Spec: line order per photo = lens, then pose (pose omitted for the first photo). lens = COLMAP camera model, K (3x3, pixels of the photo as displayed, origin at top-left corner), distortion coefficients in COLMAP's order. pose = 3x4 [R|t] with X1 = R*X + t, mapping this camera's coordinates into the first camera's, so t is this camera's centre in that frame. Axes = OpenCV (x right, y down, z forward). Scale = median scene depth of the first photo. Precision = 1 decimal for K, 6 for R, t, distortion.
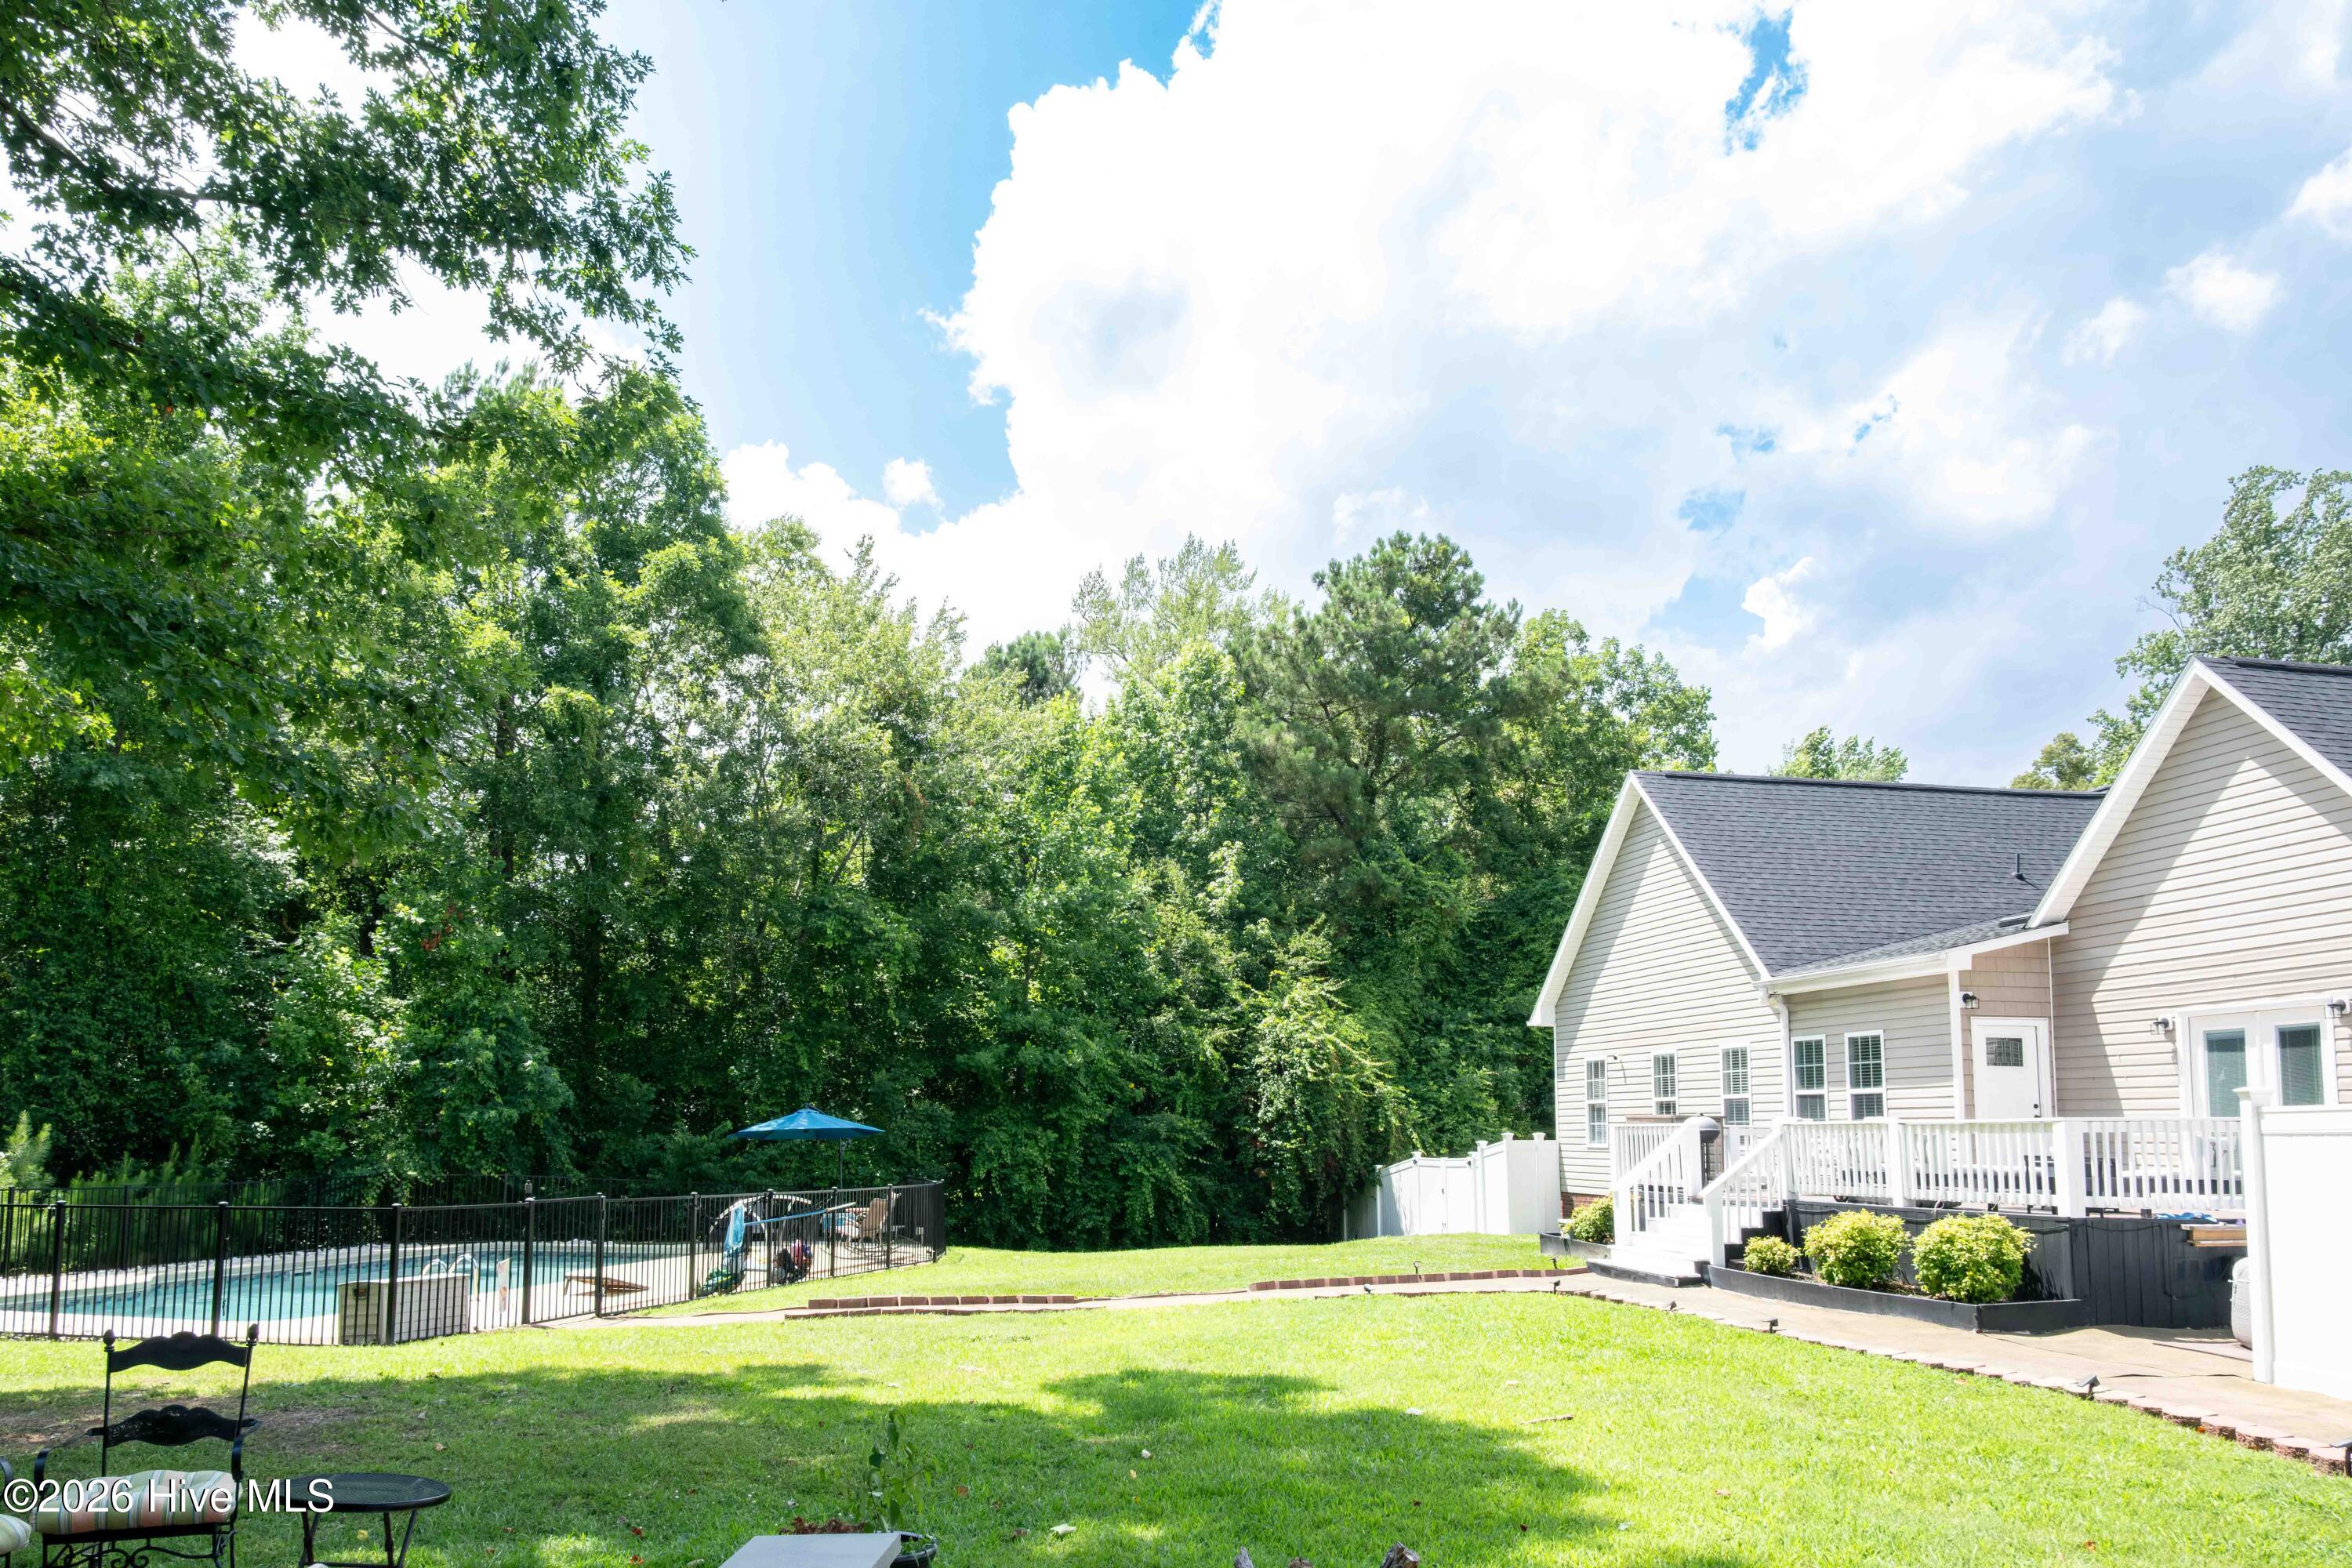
lens RADIAL K [[1655.0, 0, 1121.3], [0, 1655.0, 965.9], [0, 0, 1]] dist [0.014290, -0.004584]
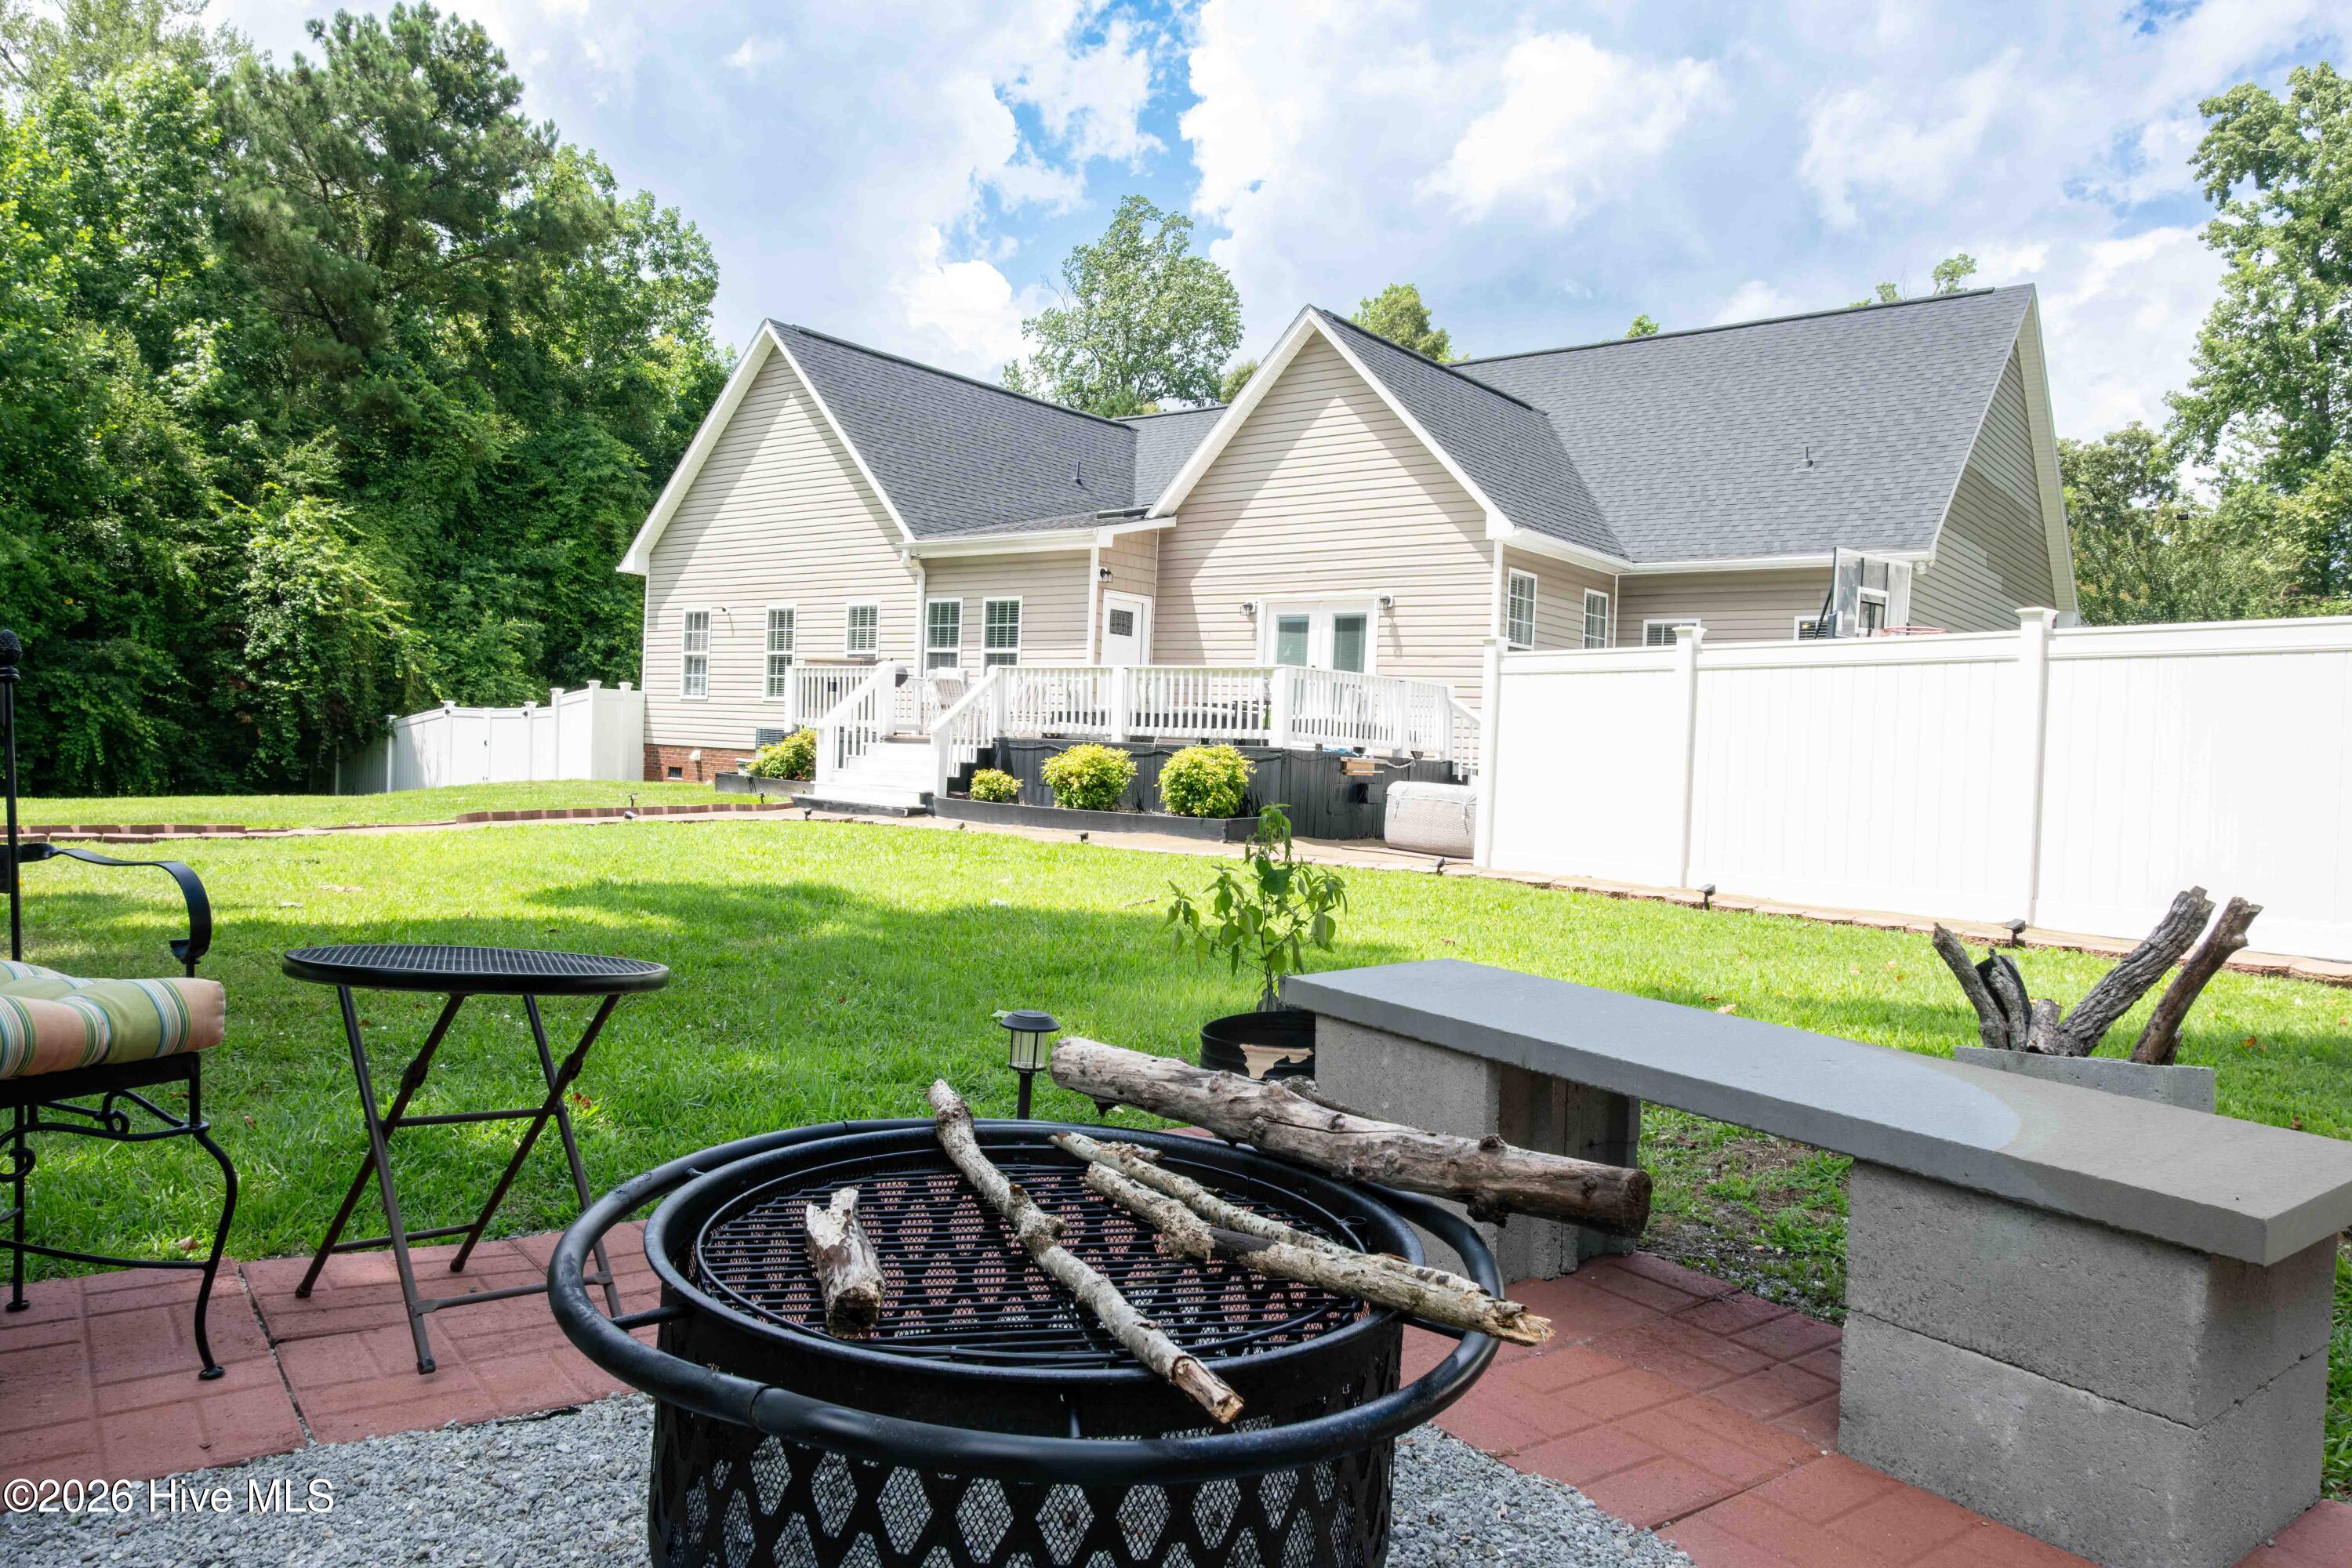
lens RADIAL K [[1564.5, 0, 1176.0], [0, 1564.5, 784.0], [0, 0, 1]] dist [0.020851, -0.030050]
pose [[0.758772, 0.015924, 0.651162, -0.082109], [-0.106320, 0.989321, 0.099697, 0.027753], [-0.642621, -0.144879, 0.752362, 0.076631]]
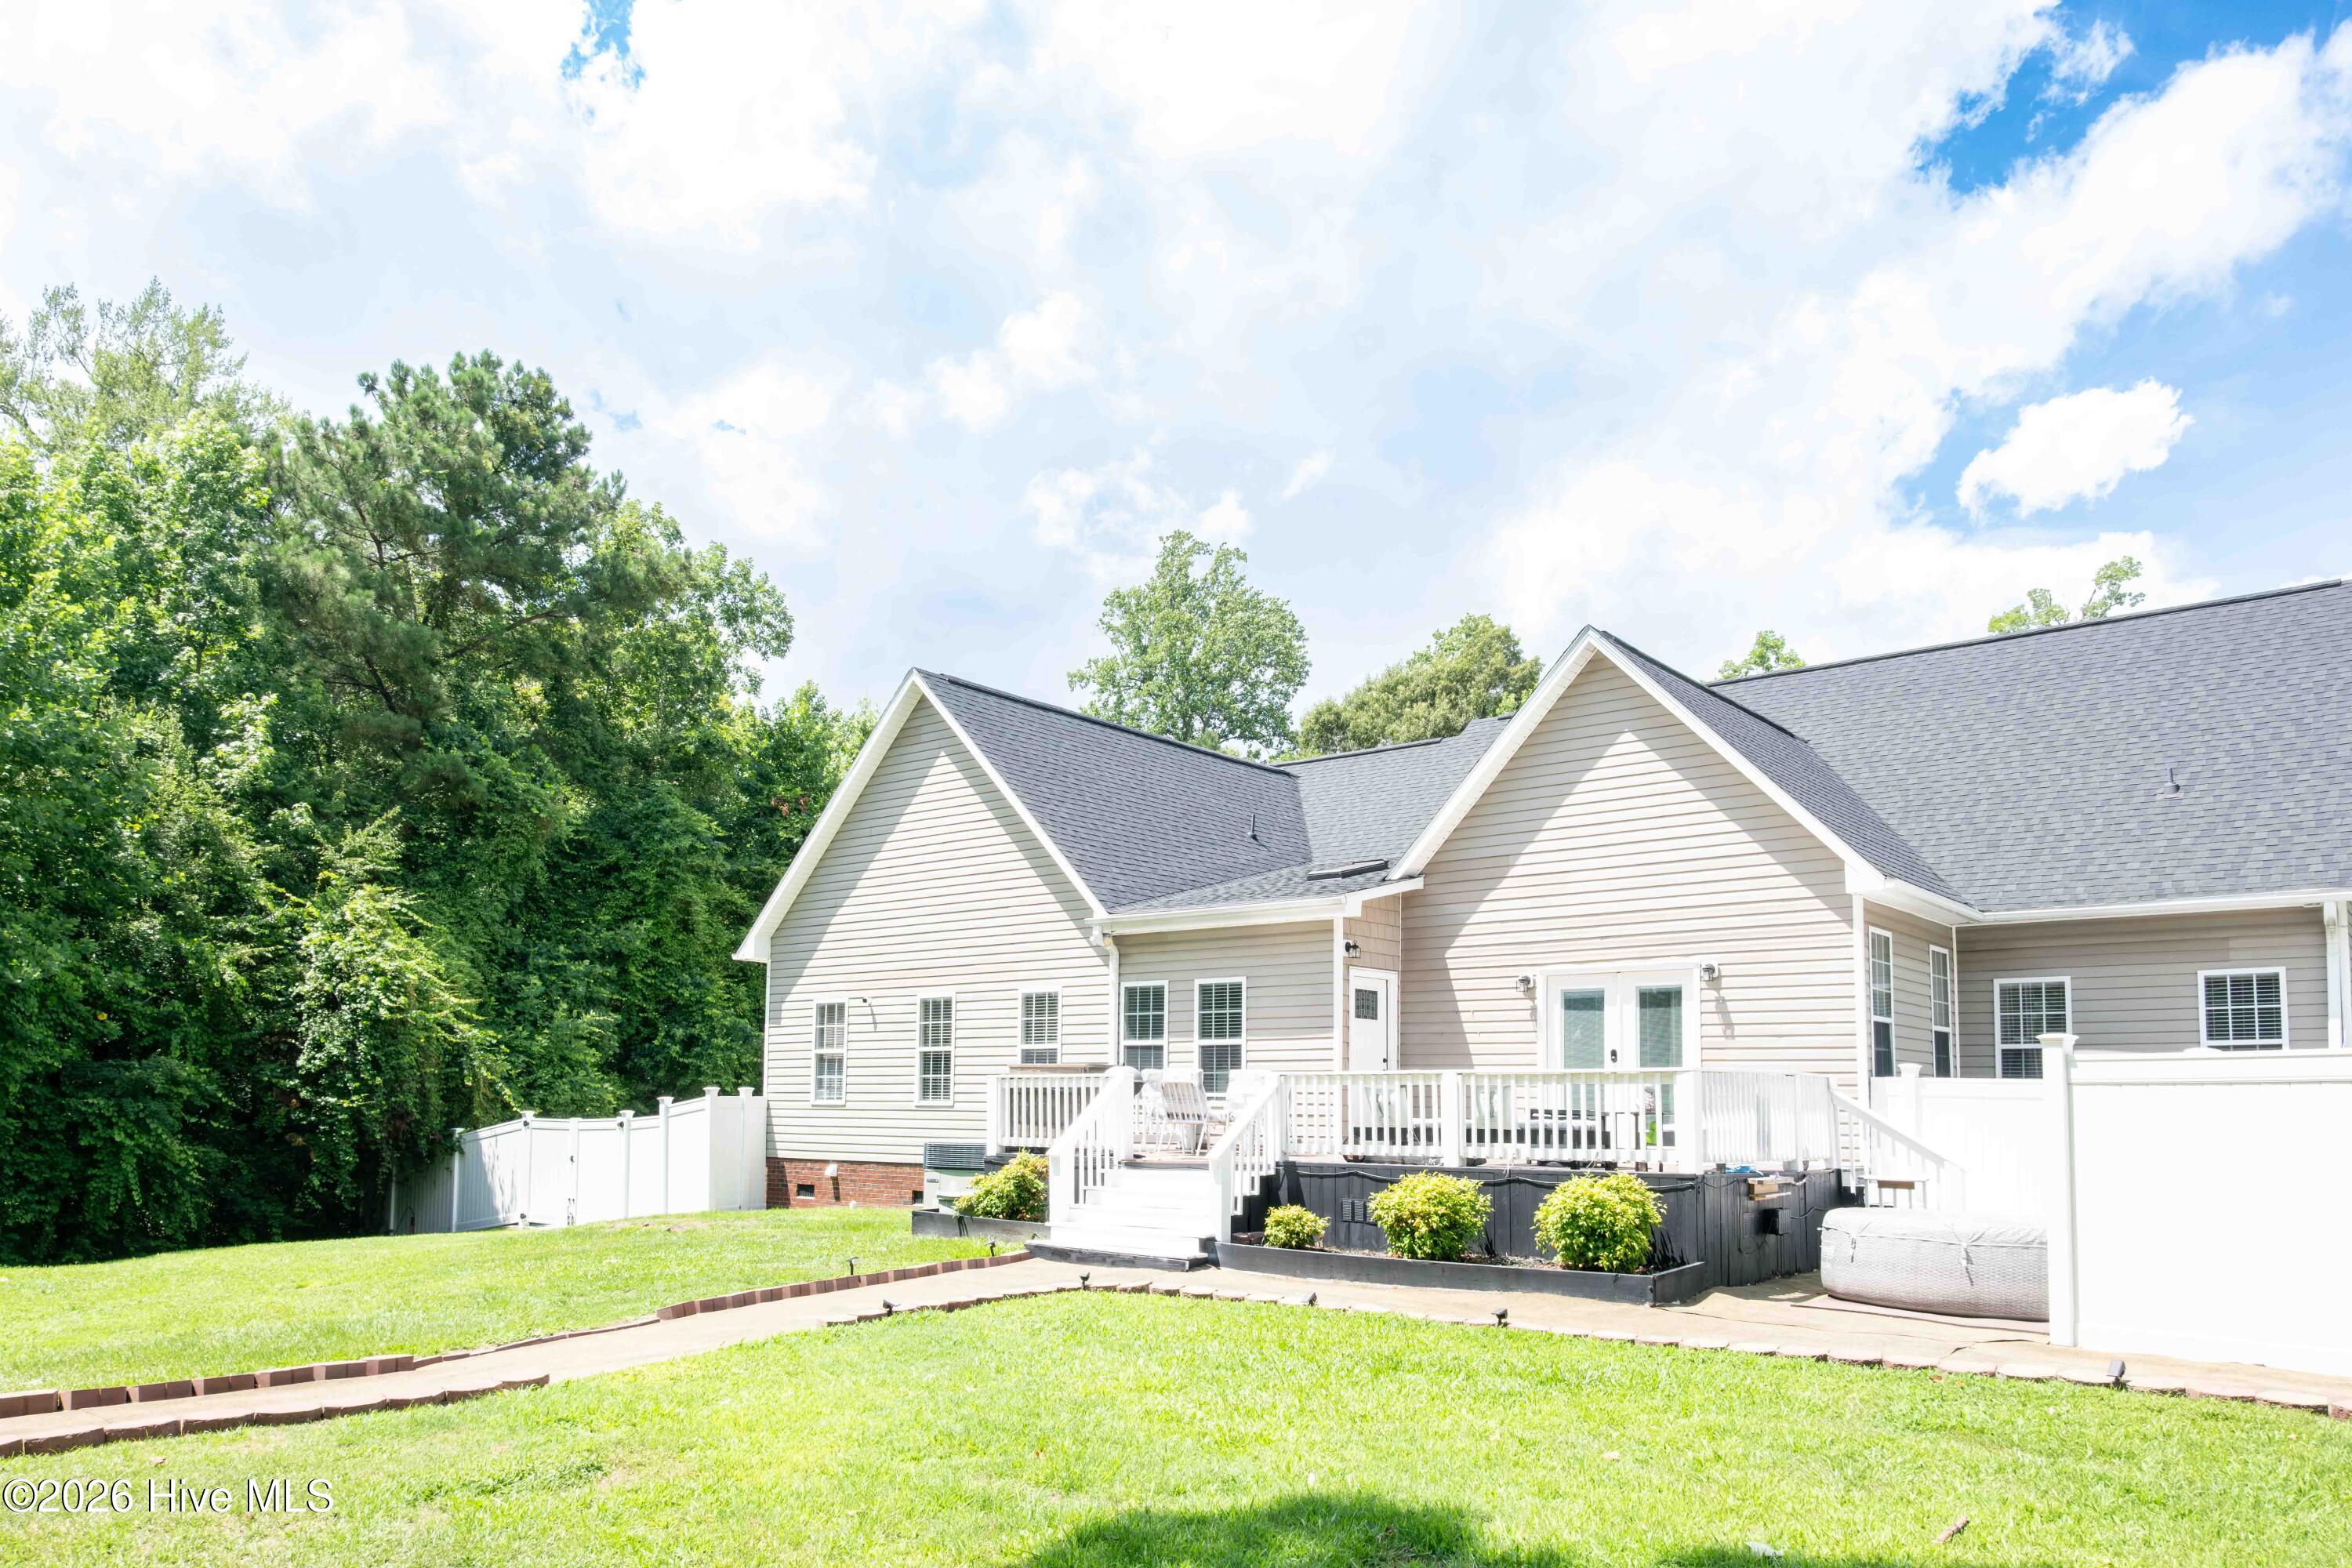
lens RADIAL K [[1640.0, 0, 1194.2], [0, 1640.0, 989.3], [0, 0, 1]] dist [0.005117, -0.001580]
pose [[0.763529, 0.046522, 0.644096, -0.090703], [-0.069731, 0.997509, 0.010612, 0.021969], [-0.641998, -0.053016, 0.764871, 0.183416]]
